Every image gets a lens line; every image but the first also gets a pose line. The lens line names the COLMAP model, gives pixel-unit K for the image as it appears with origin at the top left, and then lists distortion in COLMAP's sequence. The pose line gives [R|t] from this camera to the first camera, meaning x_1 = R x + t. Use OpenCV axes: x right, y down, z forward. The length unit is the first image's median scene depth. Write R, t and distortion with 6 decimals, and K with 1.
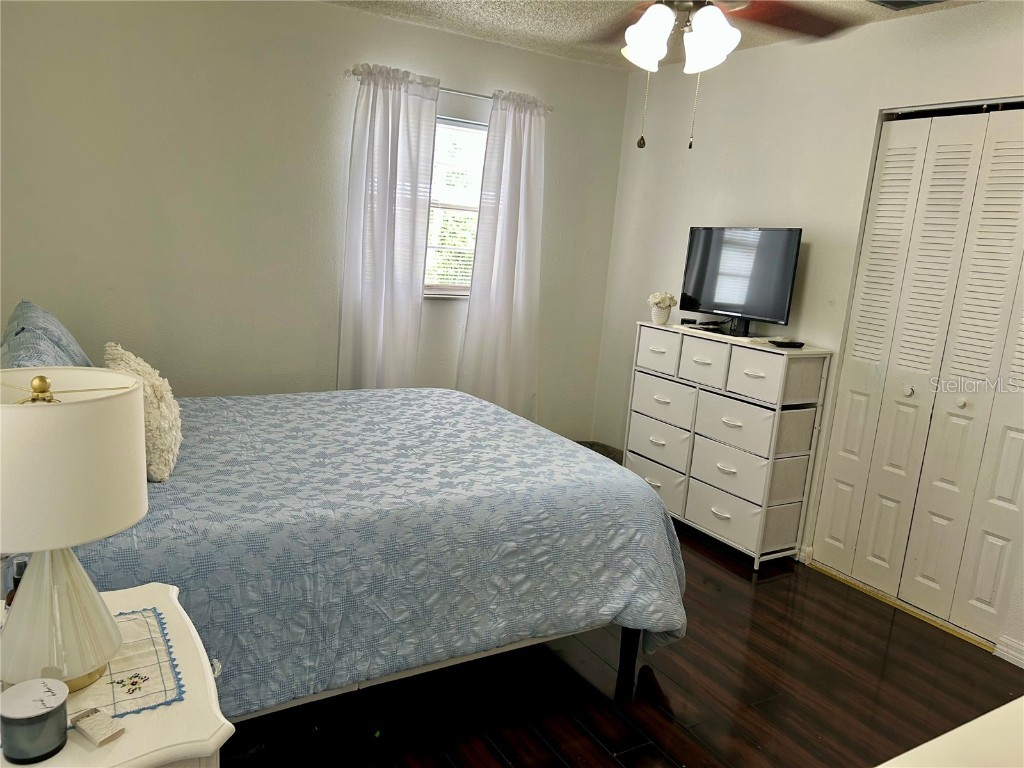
lens RADIAL K [[770.3, 0, 505.5], [0, 770.3, 391.3], [0, 0, 1]] dist [0.056122, -0.063781]
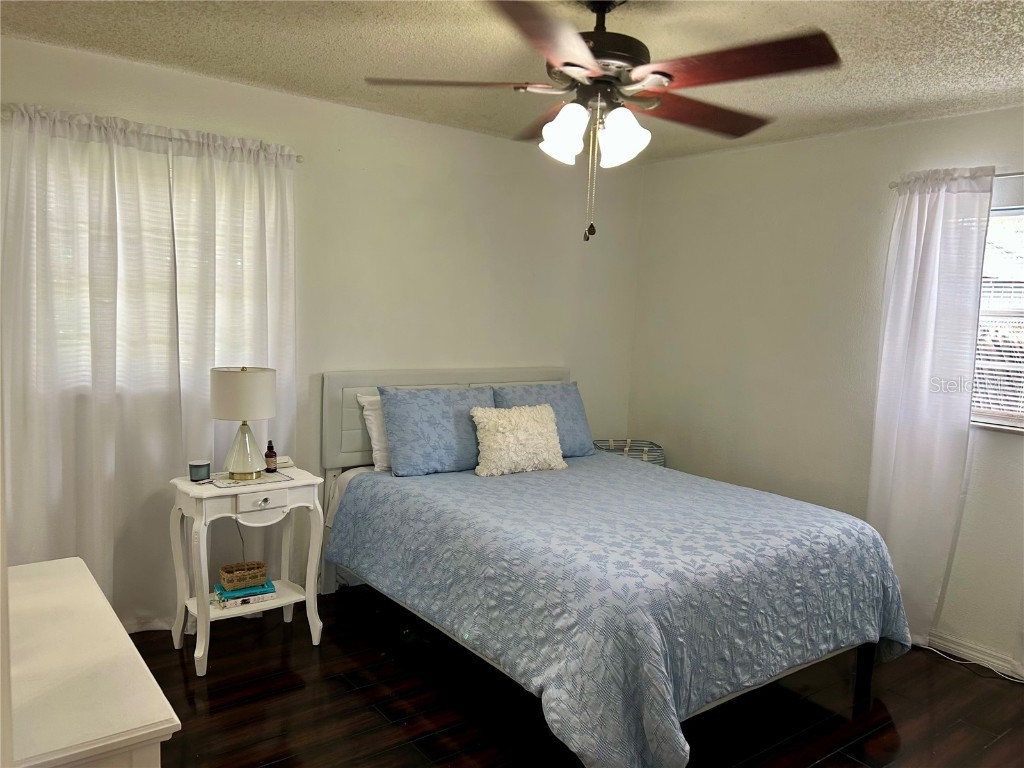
lens RADIAL K [[770.3, 0, 515.9], [0, 770.3, 380.0], [0, 0, 1]] dist [0.056122, -0.063781]
pose [[0.118386, 0.028951, -0.992546, 1.149351], [-0.234542, 0.972106, 0.000380, -0.100537], [0.964870, 0.232748, 0.121874, 0.765039]]
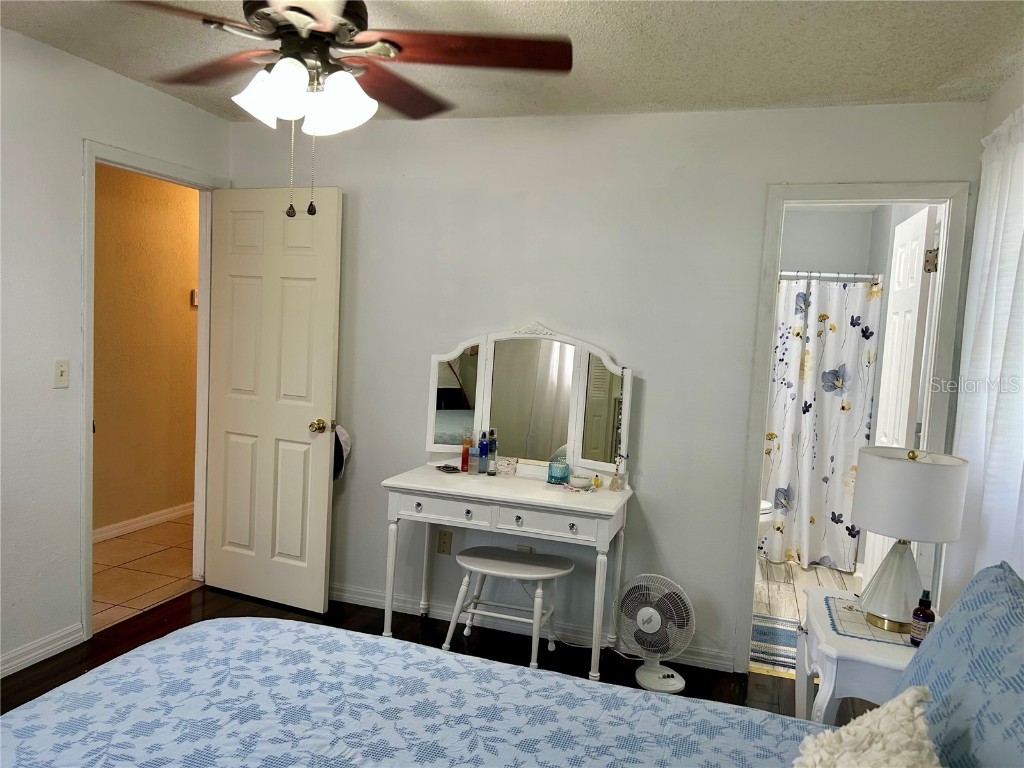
lens RADIAL K [[770.3, 0, 512.2], [0, 770.3, 383.0], [0, 0, 1]] dist [0.056122, -0.063781]
pose [[-0.658952, -0.171593, 0.732351, -0.603622], [0.047651, 0.962153, 0.268311, -0.337374], [-0.750674, 0.211702, -0.625836, 1.322314]]
